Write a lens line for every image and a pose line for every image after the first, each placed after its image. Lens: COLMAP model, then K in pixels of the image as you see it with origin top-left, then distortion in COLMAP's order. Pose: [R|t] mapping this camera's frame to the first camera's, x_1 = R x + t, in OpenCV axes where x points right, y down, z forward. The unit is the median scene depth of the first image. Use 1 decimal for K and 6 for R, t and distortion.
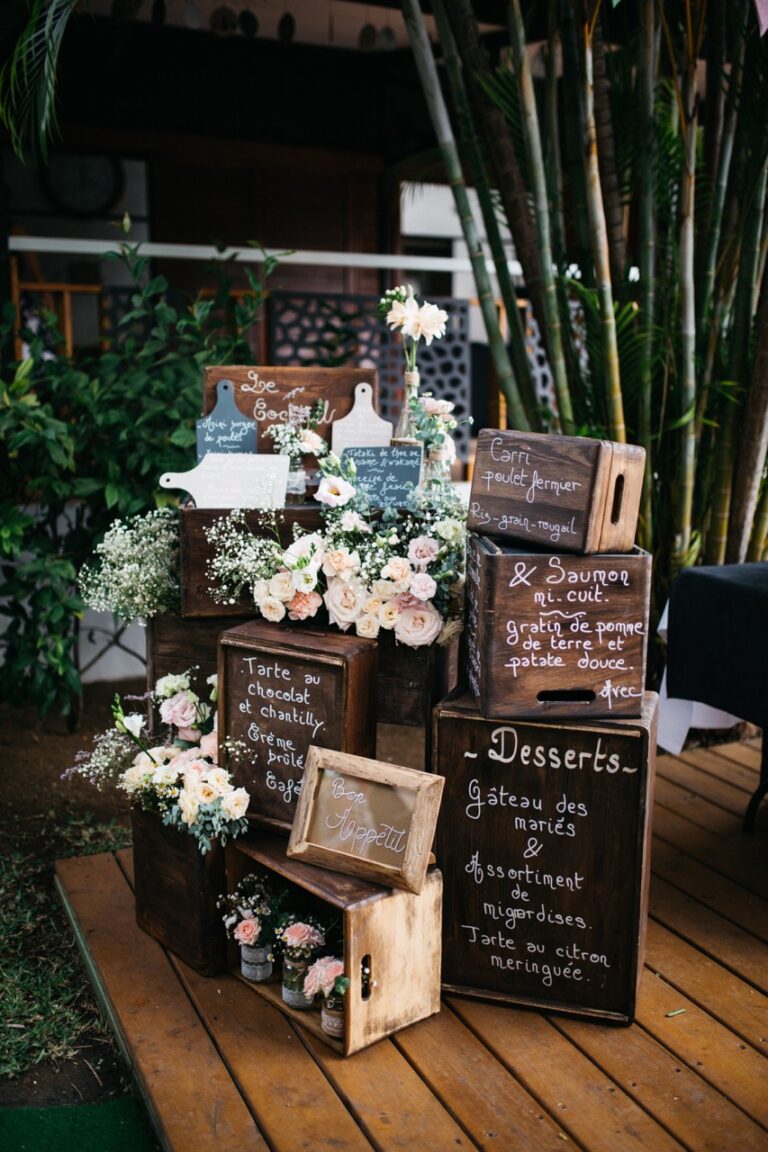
lens RADIAL K [[1116.8, 0, 384.0], [0, 1116.8, 576.0], [0, 0, 1]] dist [-0.063298, 0.087793]
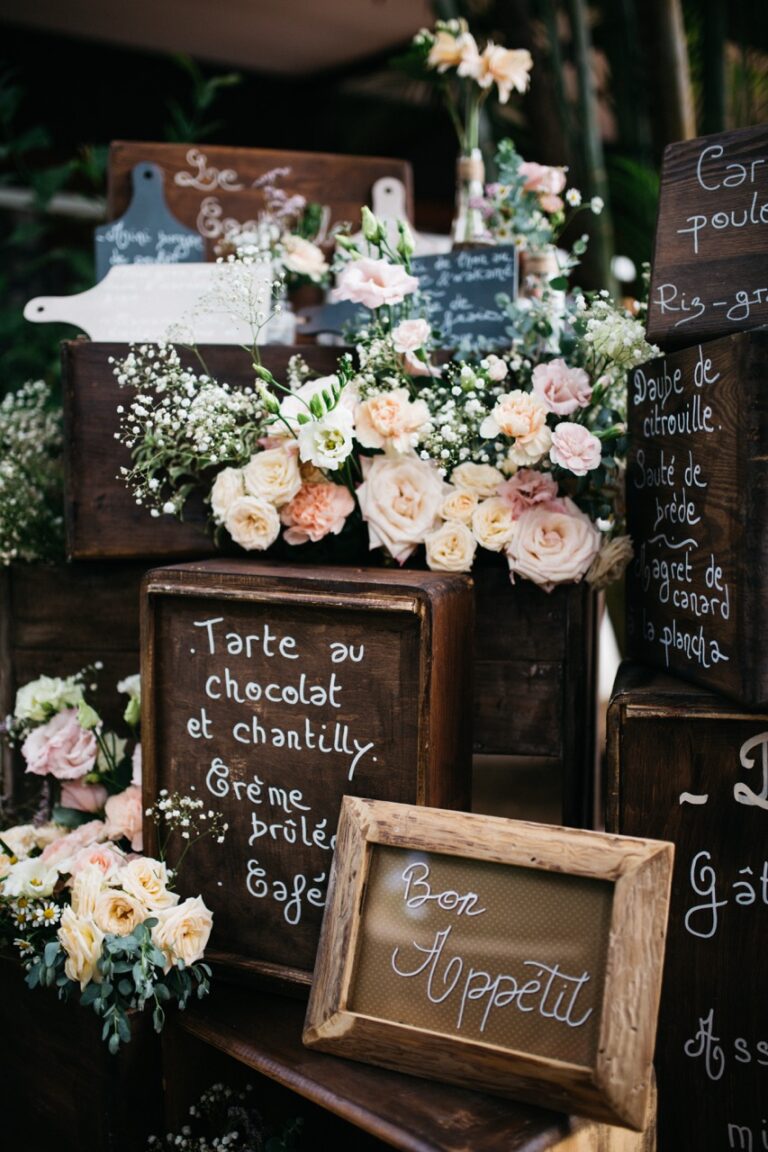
lens RADIAL K [[1116.8, 0, 384.0], [0, 1116.8, 576.0], [0, 0, 1]] dist [-0.063298, 0.087793]
pose [[0.996051, -0.023441, 0.085630, -0.084888], [0.032664, 0.993621, -0.107940, 0.107850], [-0.082554, 0.110311, 0.990463, 0.510439]]
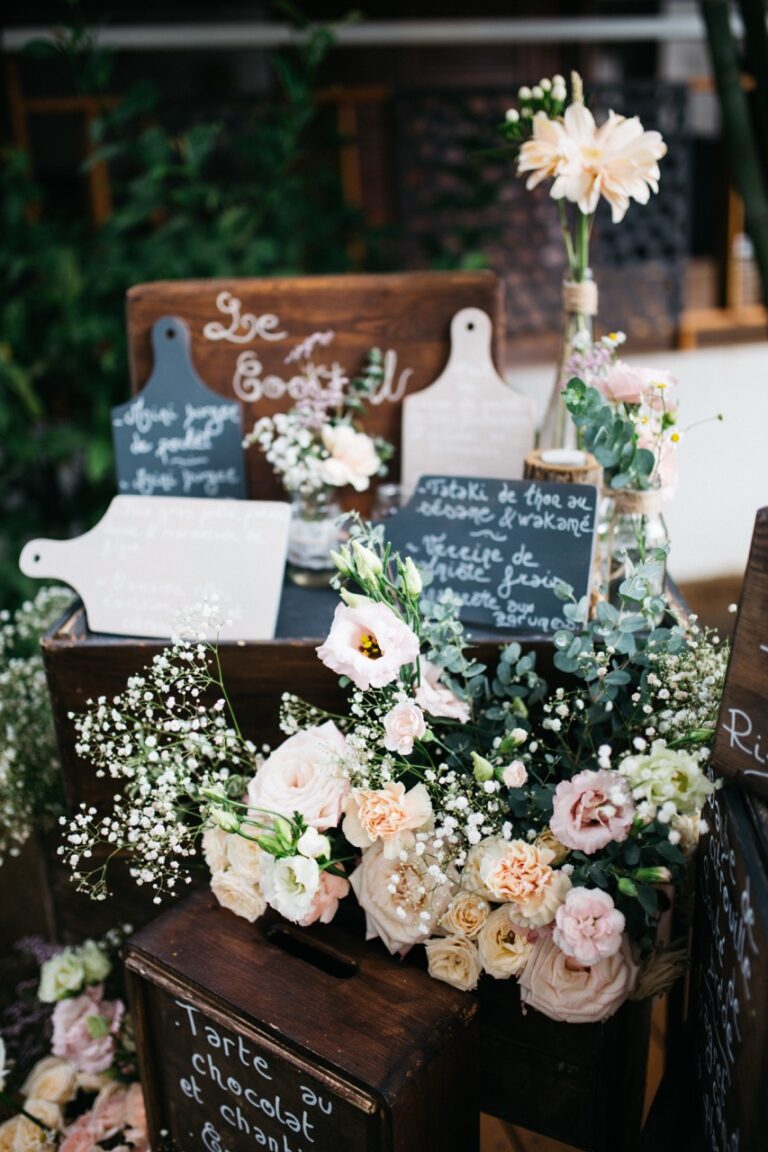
lens RADIAL K [[1116.8, 0, 384.0], [0, 1116.8, 576.0], [0, 0, 1]] dist [-0.063298, 0.087793]
pose [[0.984854, 0.008882, -0.173156, 0.029364], [0.021121, 0.985104, 0.170658, -0.163960], [0.172092, -0.171730, 0.969996, 0.612726]]
